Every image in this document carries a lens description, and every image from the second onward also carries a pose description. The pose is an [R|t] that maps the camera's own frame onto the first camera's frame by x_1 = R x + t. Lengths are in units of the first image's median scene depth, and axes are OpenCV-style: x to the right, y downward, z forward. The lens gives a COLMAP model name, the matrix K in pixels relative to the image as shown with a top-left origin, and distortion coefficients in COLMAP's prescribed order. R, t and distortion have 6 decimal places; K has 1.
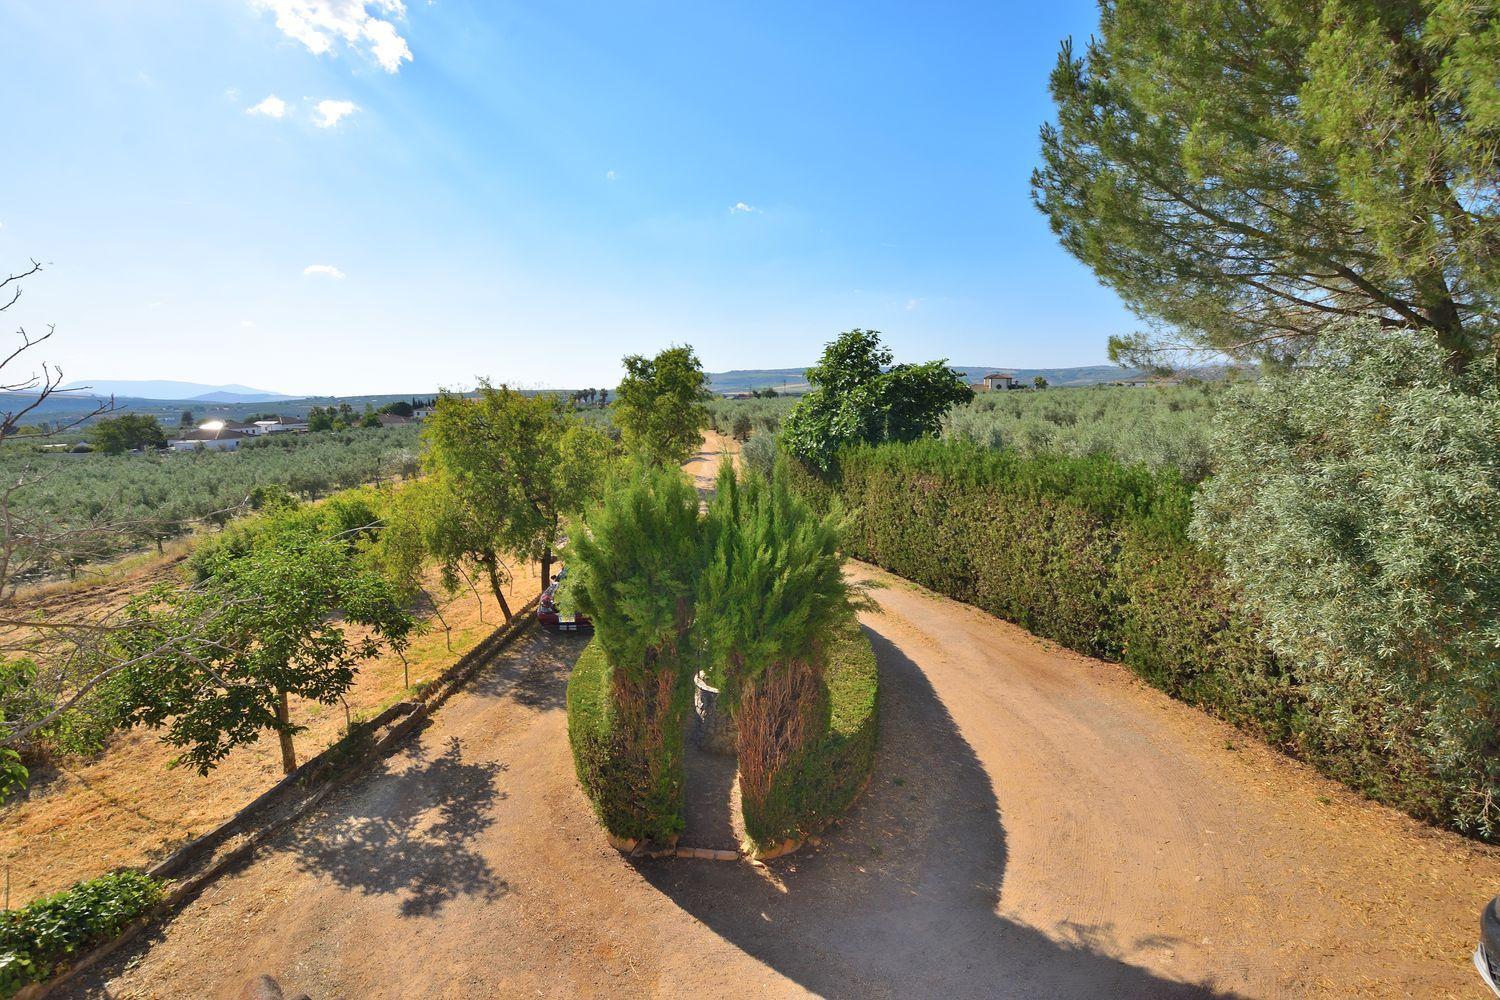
lens RADIAL K [[718.2, 0, 750.5], [0, 718.2, 504.9], [0, 0, 1]] dist [-0.025480, 0.000451]
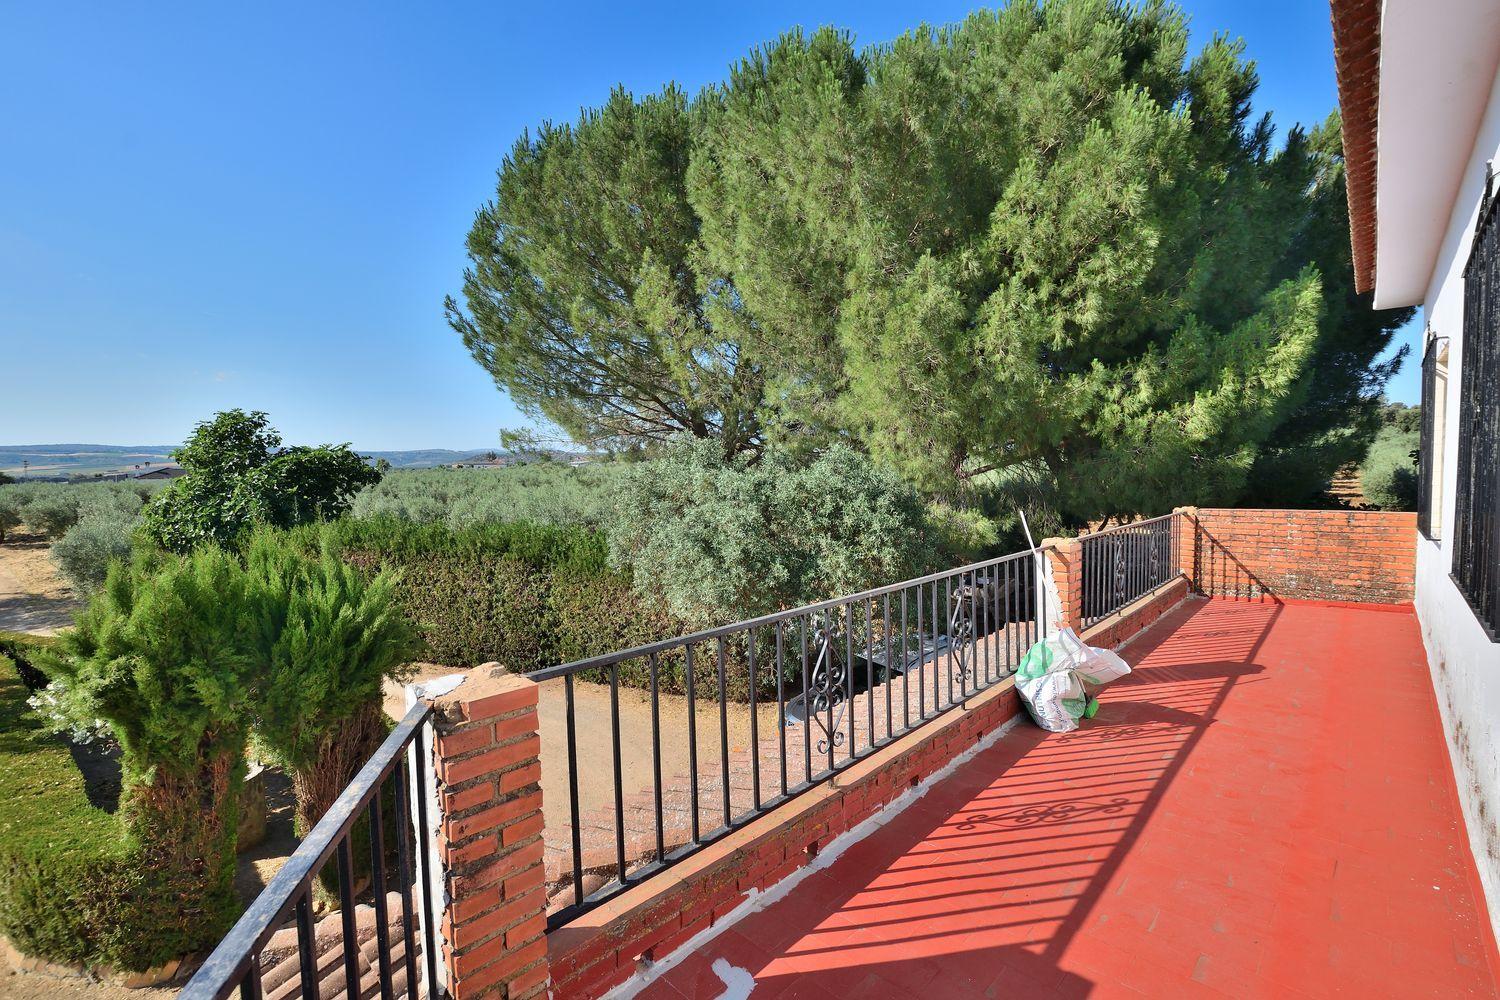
lens RADIAL K [[718.2, 0, 750.5], [0, 718.2, 504.9], [0, 0, 1]] dist [-0.025480, 0.000451]
pose [[0.620870, -0.038784, 0.782954, -0.269748], [0.126499, 0.990643, -0.051239, 0.022209], [-0.773640, 0.130856, 0.619966, -0.140348]]
